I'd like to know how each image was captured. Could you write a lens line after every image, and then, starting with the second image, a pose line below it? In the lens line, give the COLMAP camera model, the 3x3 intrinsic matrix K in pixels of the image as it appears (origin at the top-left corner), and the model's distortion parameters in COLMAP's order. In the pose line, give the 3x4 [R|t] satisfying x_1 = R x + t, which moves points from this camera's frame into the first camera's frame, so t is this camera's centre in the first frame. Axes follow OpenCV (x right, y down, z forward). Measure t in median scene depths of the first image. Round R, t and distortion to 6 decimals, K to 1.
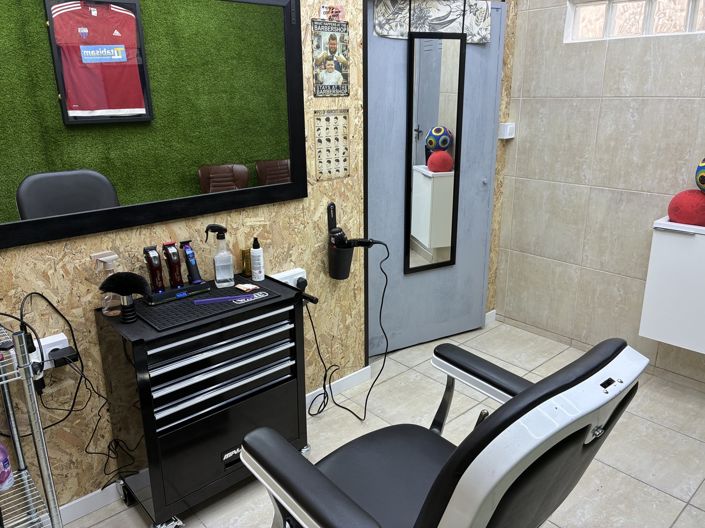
lens RADIAL K [[536.1, 0, 356.9], [0, 536.1, 263.5], [0, 0, 1]] dist [0.039227, -0.053391]
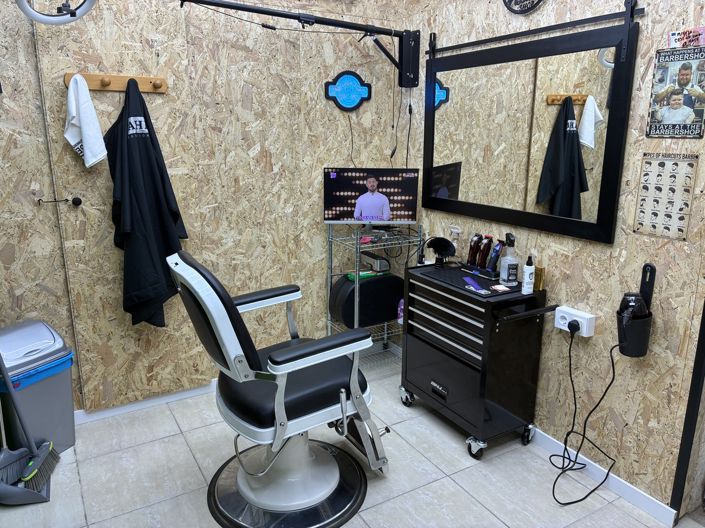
lens RADIAL K [[536.1, 0, 356.9], [0, 536.1, 263.5], [0, 0, 1]] dist [0.039227, -0.053391]
pose [[-0.193201, 0.246840, -0.949602, 0.876752], [-0.306373, 0.904265, 0.297388, -0.236368], [0.932099, 0.348388, -0.099080, 0.706640]]
